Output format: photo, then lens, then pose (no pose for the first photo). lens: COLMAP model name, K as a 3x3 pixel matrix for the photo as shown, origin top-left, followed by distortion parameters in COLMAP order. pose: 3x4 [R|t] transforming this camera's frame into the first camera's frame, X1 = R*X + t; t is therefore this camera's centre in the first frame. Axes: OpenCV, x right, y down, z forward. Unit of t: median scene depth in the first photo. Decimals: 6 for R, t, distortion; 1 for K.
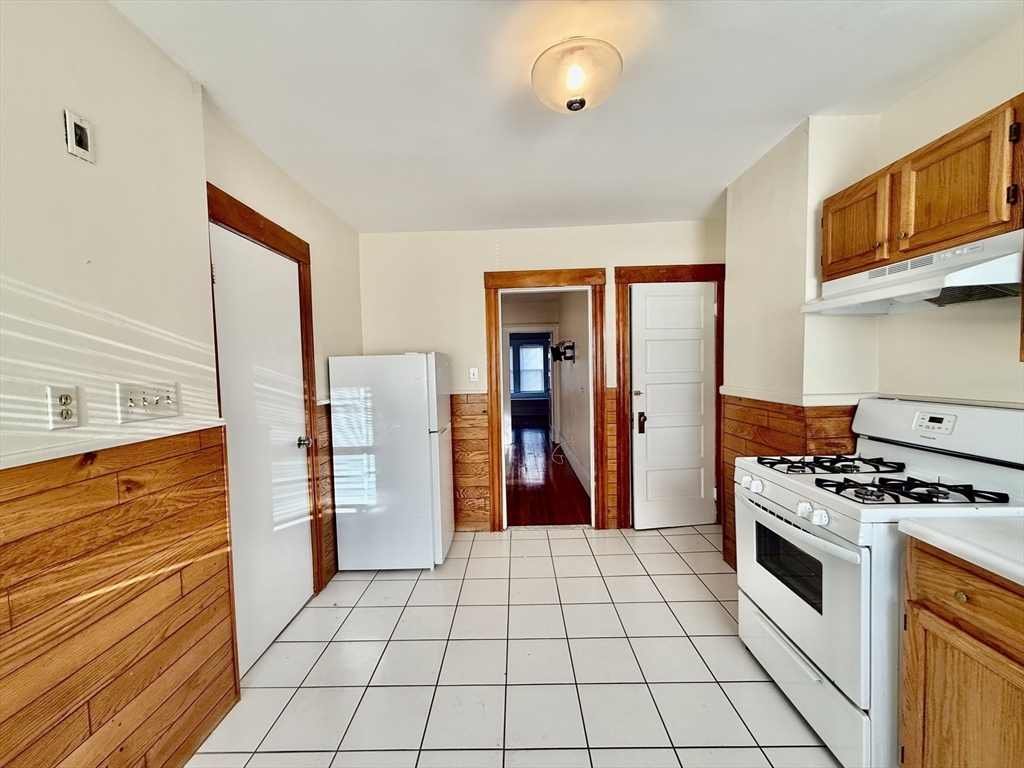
lens RADIAL K [[407.0, 0, 509.2], [0, 407.0, 383.6], [0, 0, 1]] dist [-0.001650, 0.000377]
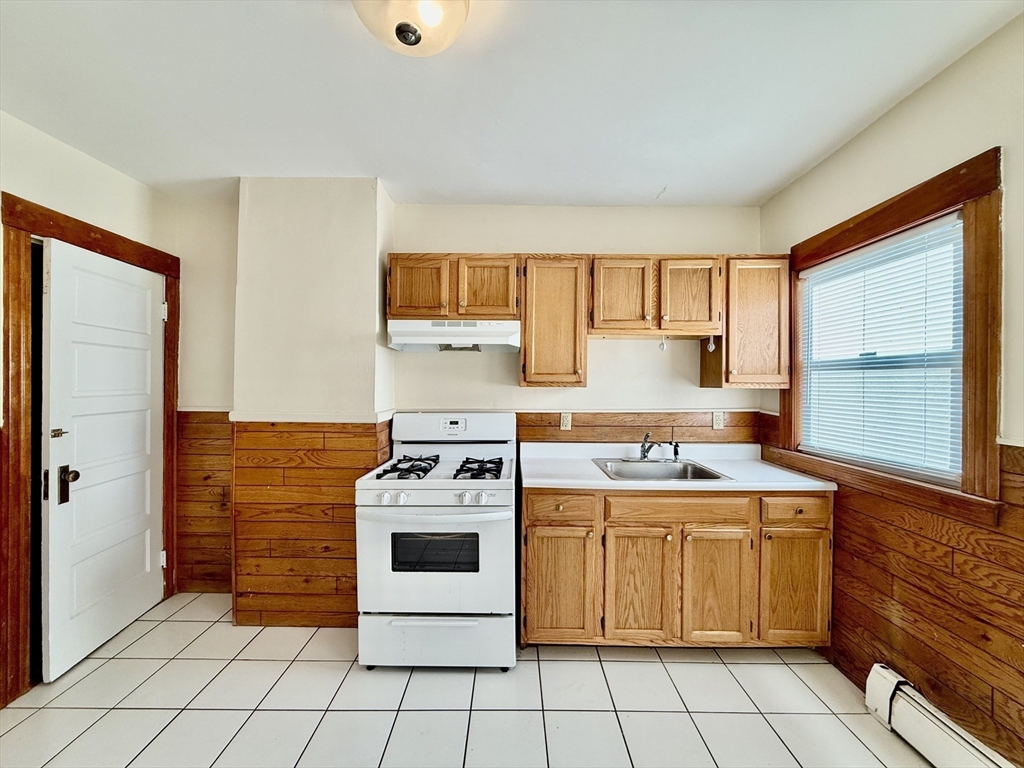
lens RADIAL K [[407.0, 0, 509.2], [0, 407.0, 383.6], [0, 0, 1]] dist [-0.001650, 0.000377]
pose [[-0.009267, 0.021198, 0.999732, -0.339813], [0.036740, 0.999107, -0.020844, -0.013920], [-0.999282, 0.036537, -0.010038, 0.501475]]
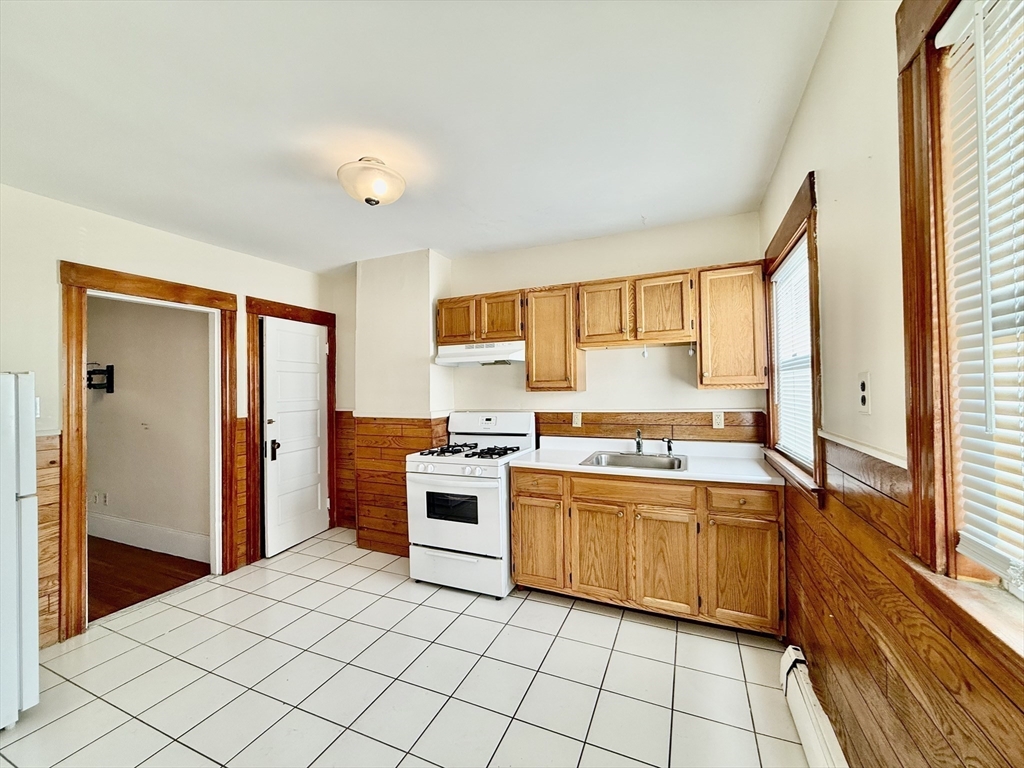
lens RADIAL K [[407.0, 0, 509.2], [0, 407.0, 383.6], [0, 0, 1]] dist [-0.001650, 0.000377]
pose [[0.389021, 0.029116, 0.920768, -0.535587], [0.045986, 0.997641, -0.050975, 0.010169], [-0.920080, 0.062173, 0.386765, 0.048133]]
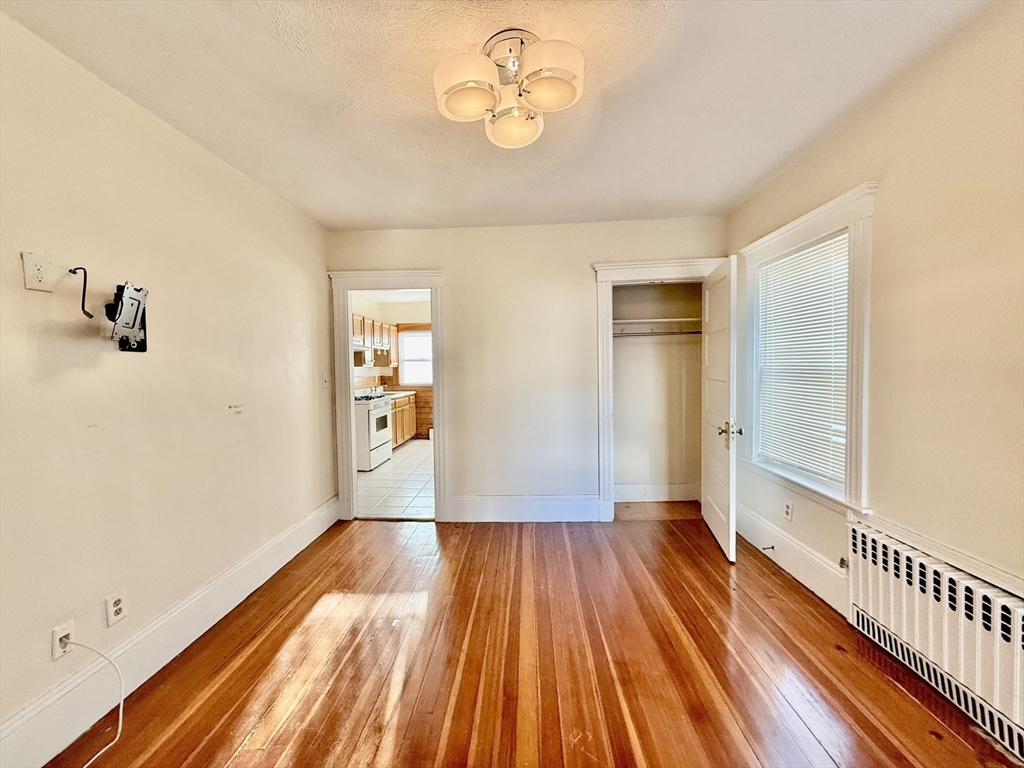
lens RADIAL K [[407.0, 0, 509.2], [0, 407.0, 383.6], [0, 0, 1]] dist [-0.001650, 0.000377]
pose [[-0.998836, 0.037853, 0.029905, -0.336719], [0.040159, 0.995929, 0.080695, -0.083299], [-0.026728, 0.081802, -0.996290, 2.828914]]
